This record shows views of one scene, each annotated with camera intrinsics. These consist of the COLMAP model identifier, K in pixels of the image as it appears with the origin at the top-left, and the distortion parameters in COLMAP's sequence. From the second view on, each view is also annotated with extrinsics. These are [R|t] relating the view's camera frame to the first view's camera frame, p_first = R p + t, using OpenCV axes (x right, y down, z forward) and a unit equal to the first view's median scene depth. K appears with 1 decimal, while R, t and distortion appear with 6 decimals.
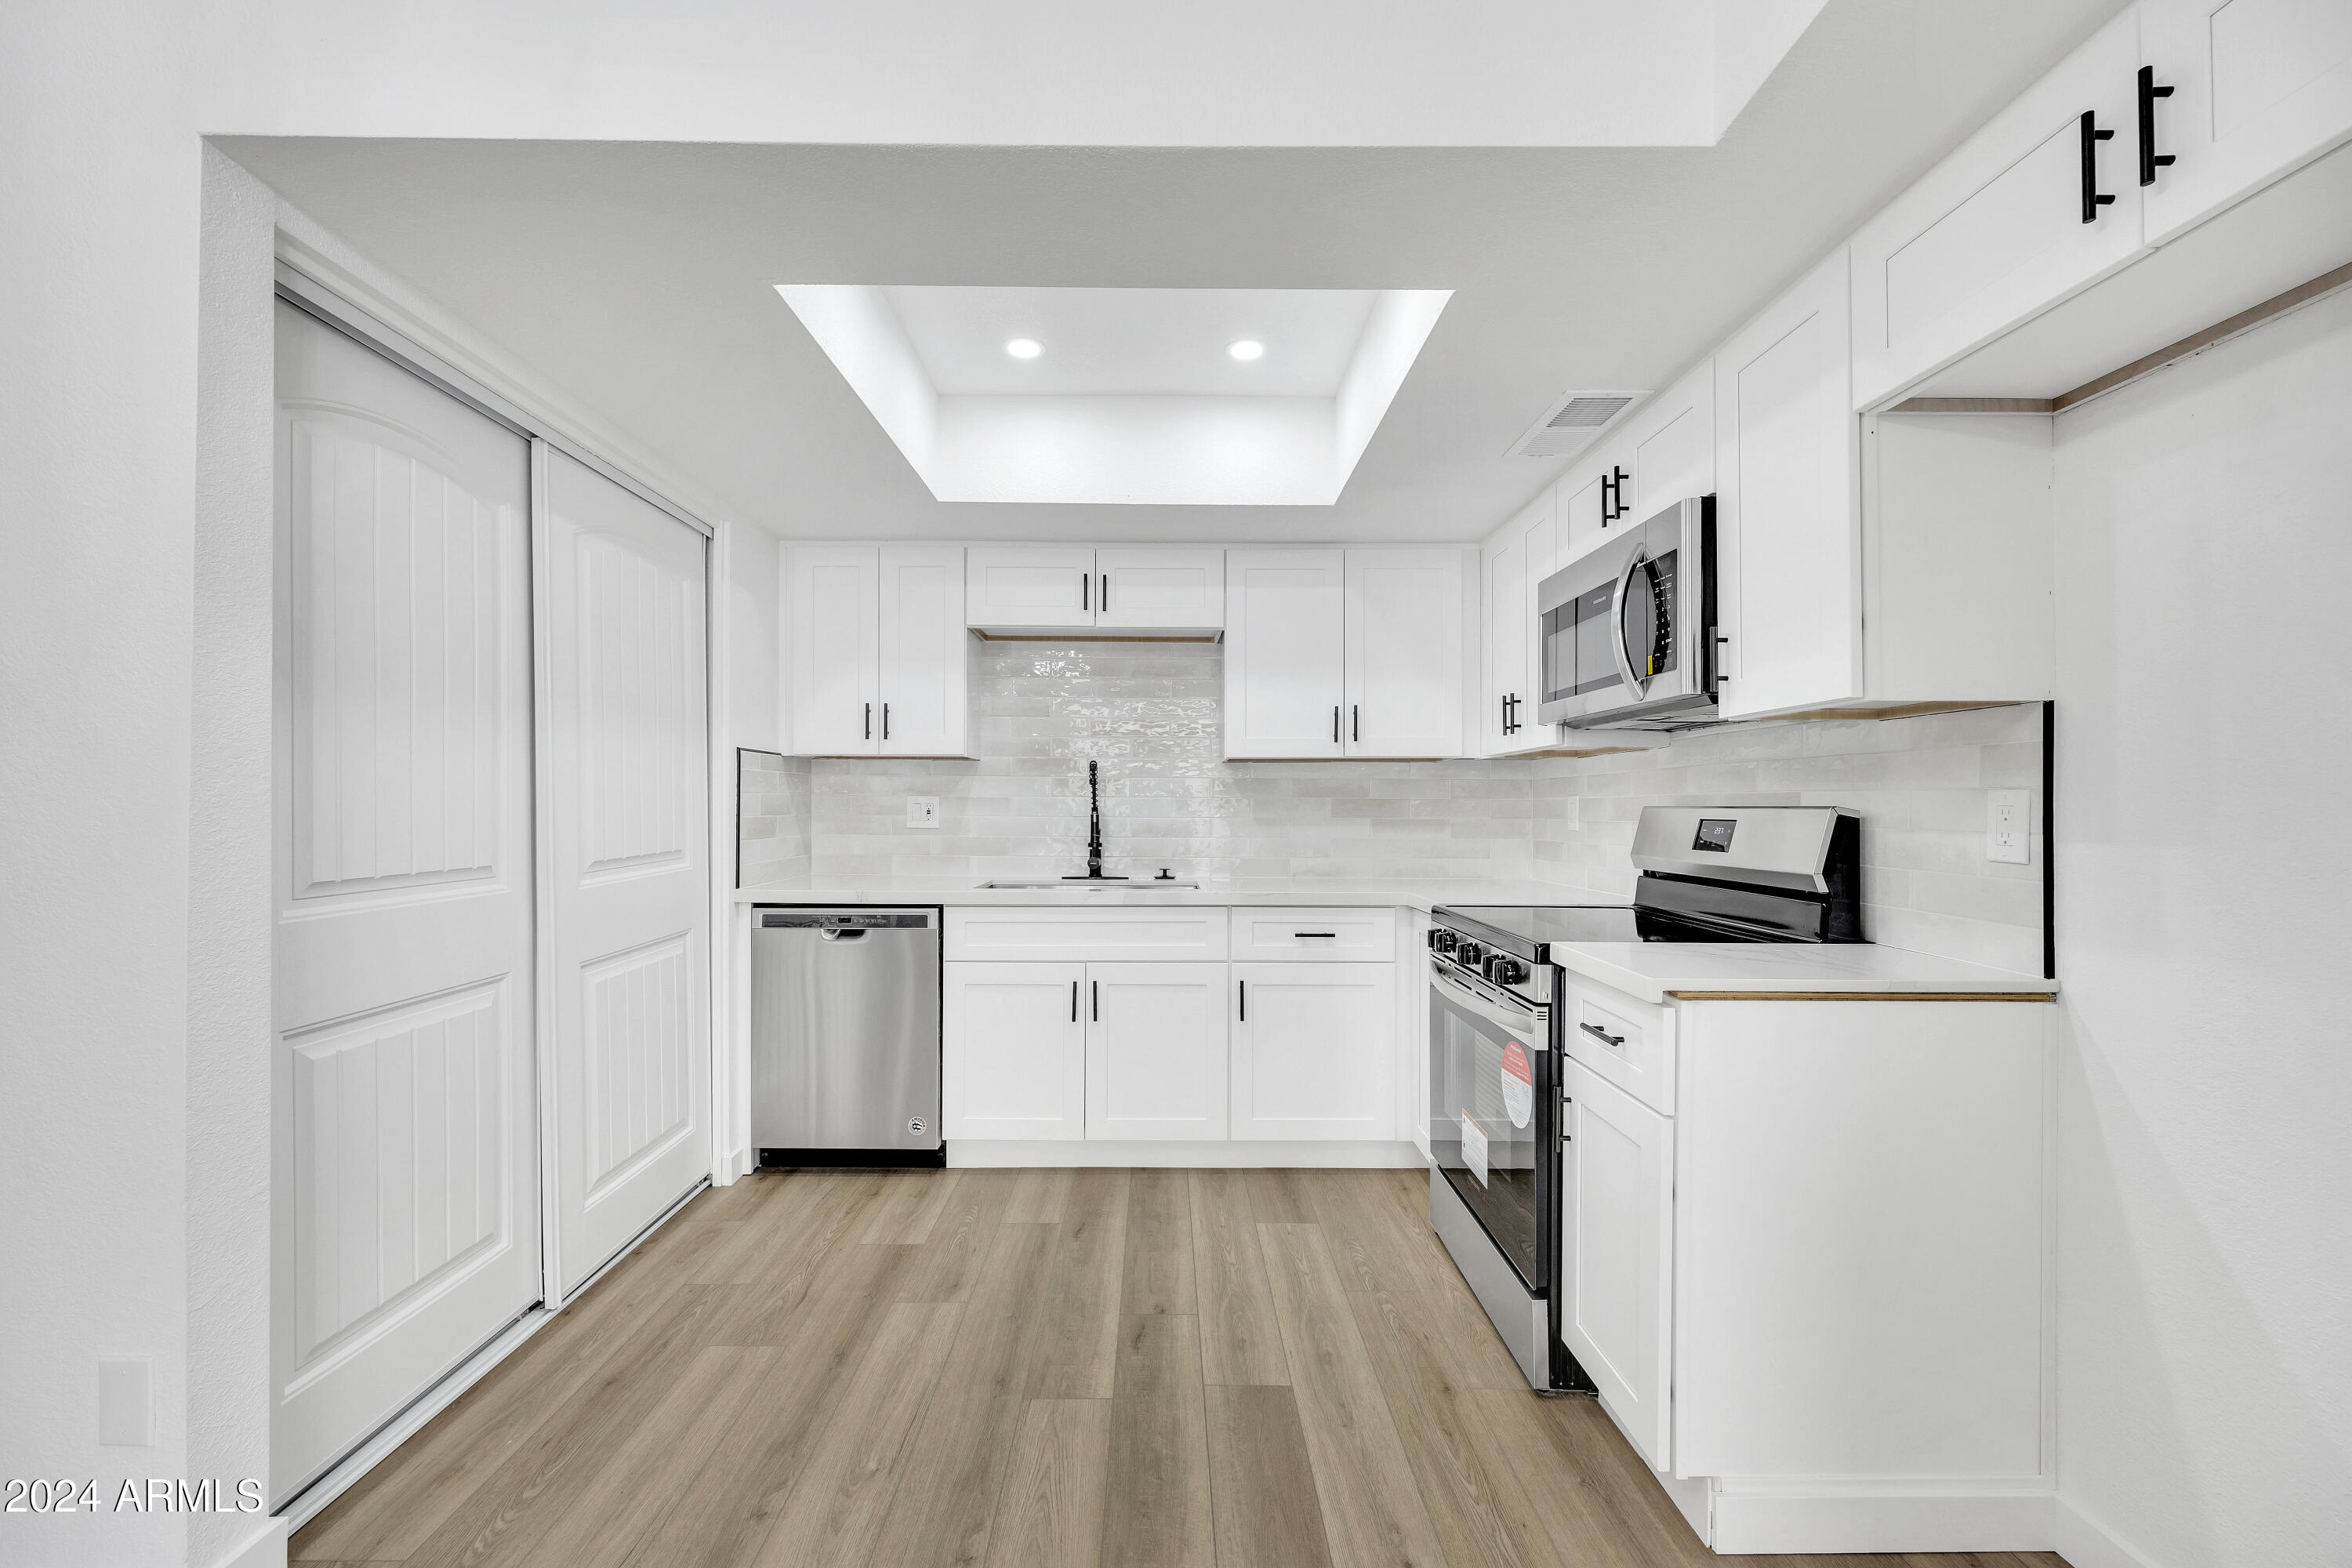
lens RADIAL K [[954.7, 0, 1195.6], [0, 954.7, 784.5], [0, 0, 1]] dist [-0.003162, -0.000521]
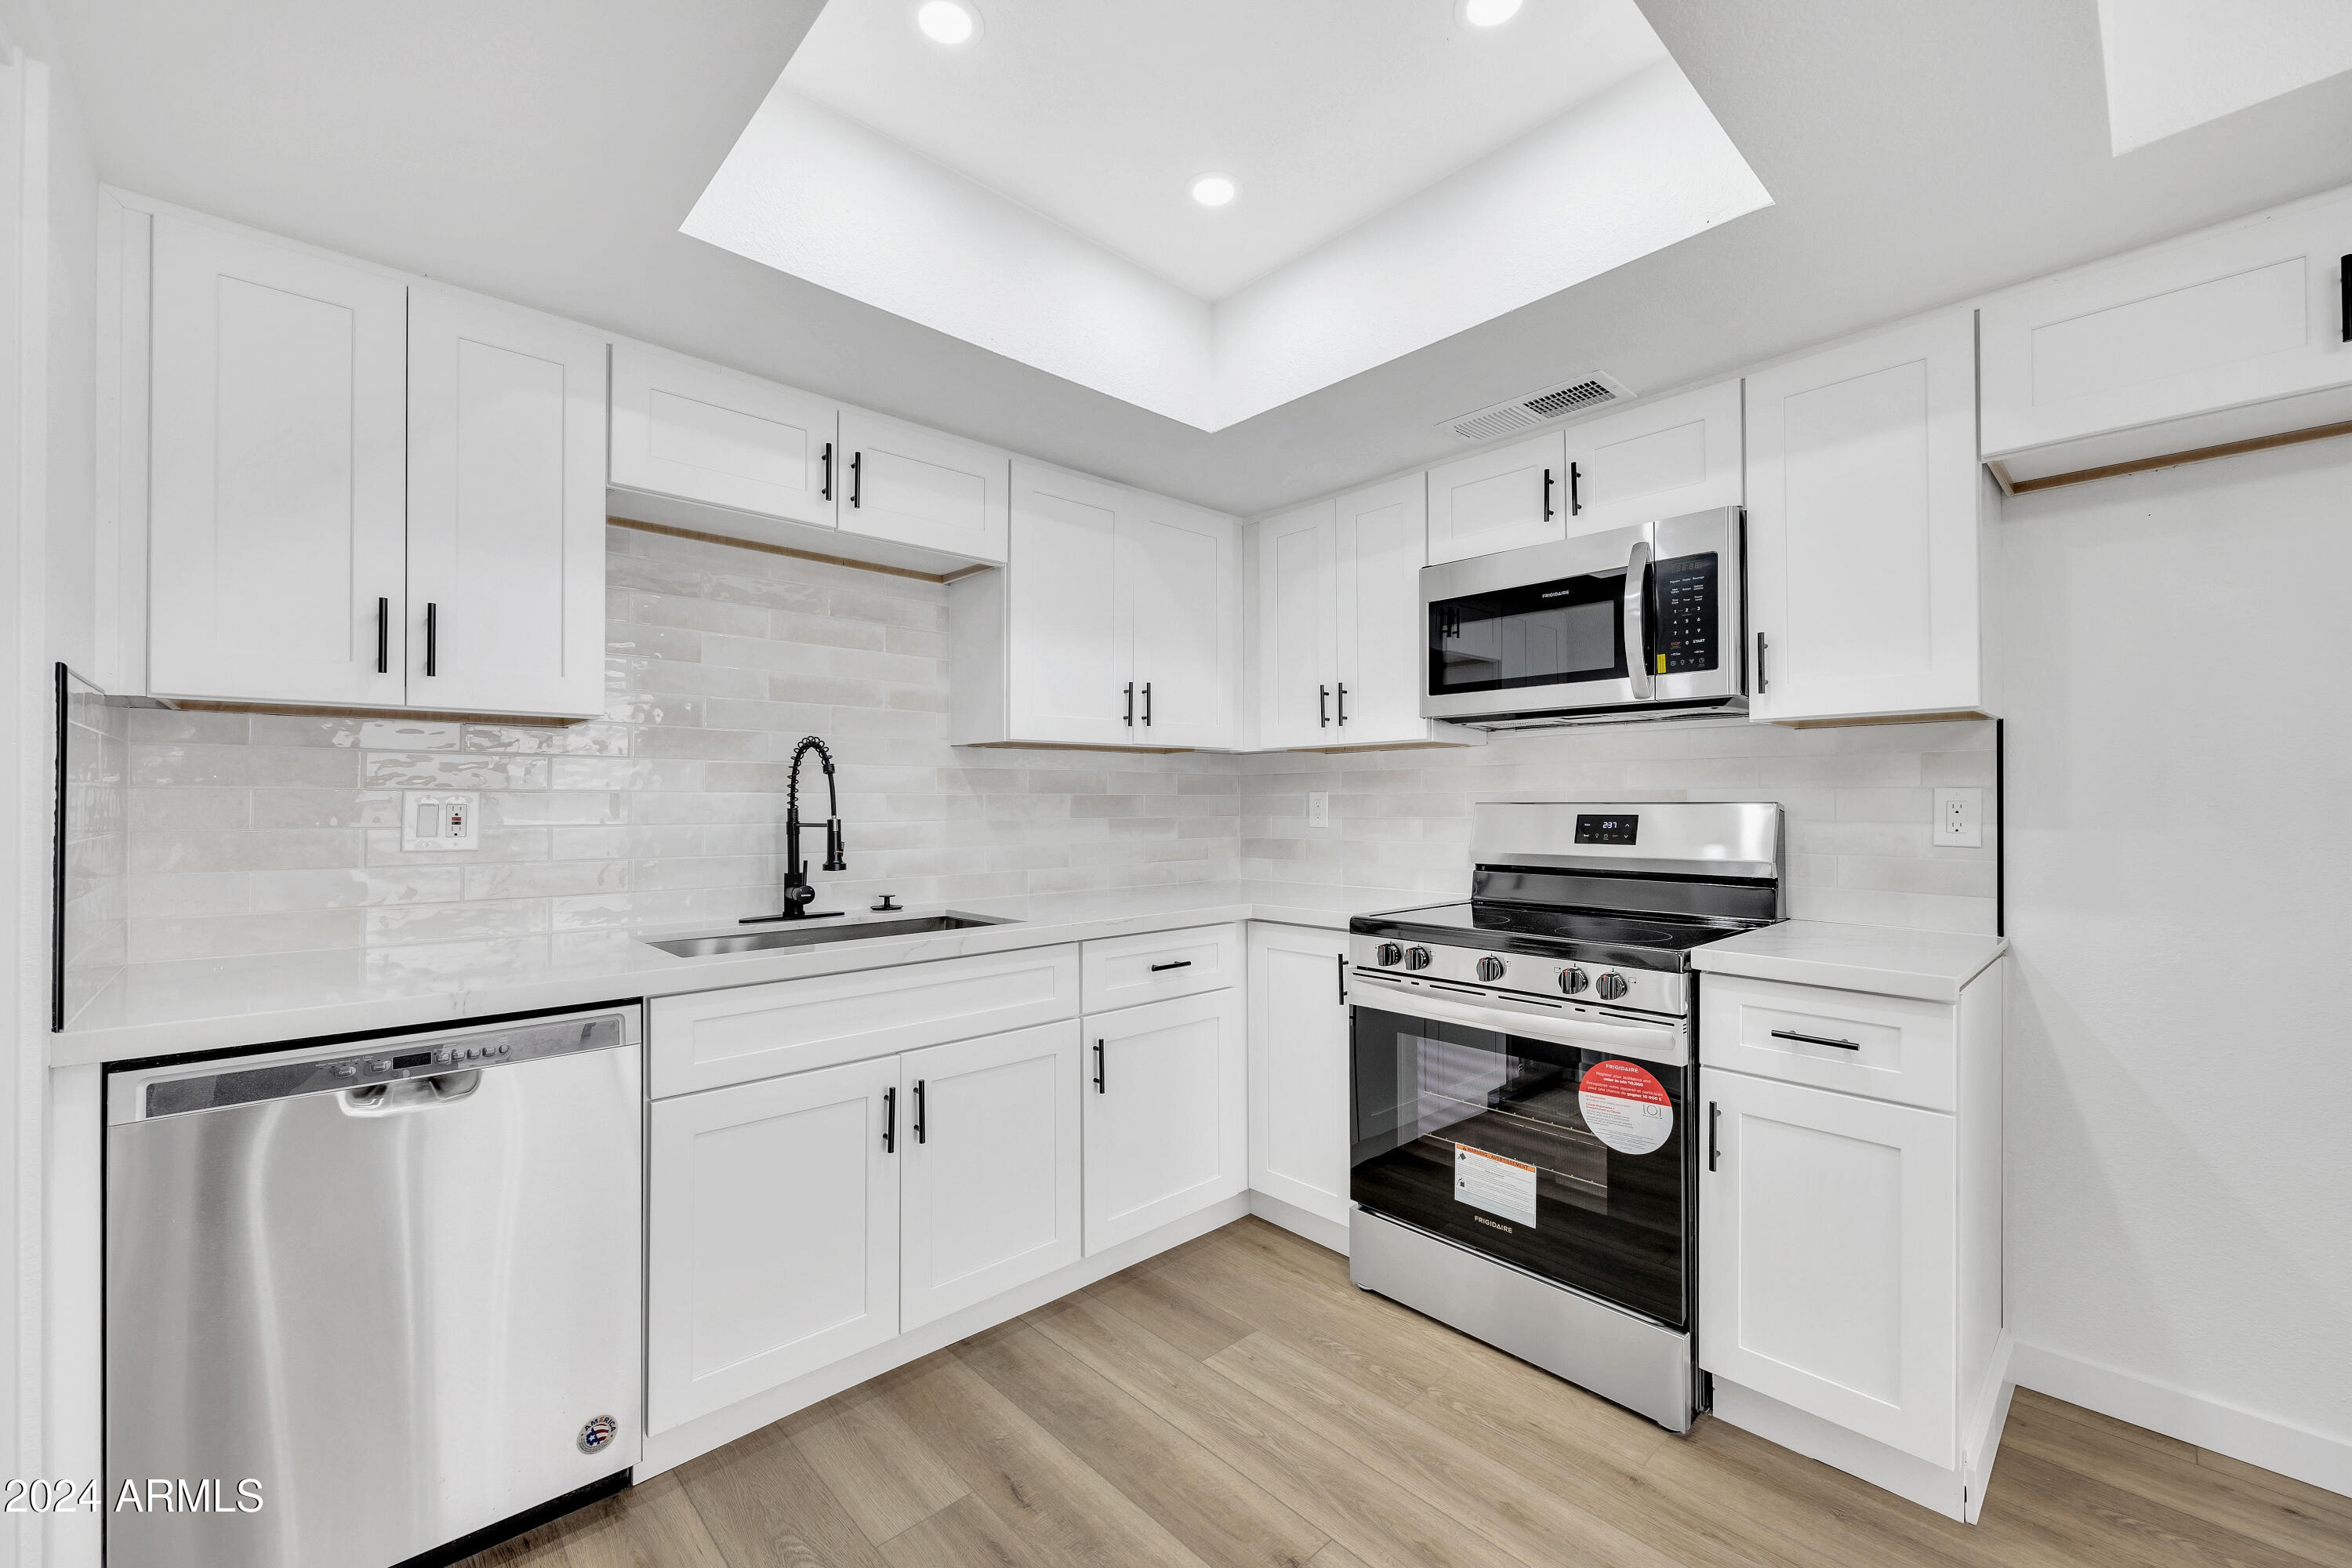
lens RADIAL K [[954.7, 0, 1147.6], [0, 954.7, 775.7], [0, 0, 1]] dist [-0.003162, -0.000521]
pose [[0.746471, 0.012413, 0.665302, -0.560839], [-0.010371, 0.999922, -0.007020, 0.006041], [-0.665337, -0.001660, 0.746542, 0.562230]]
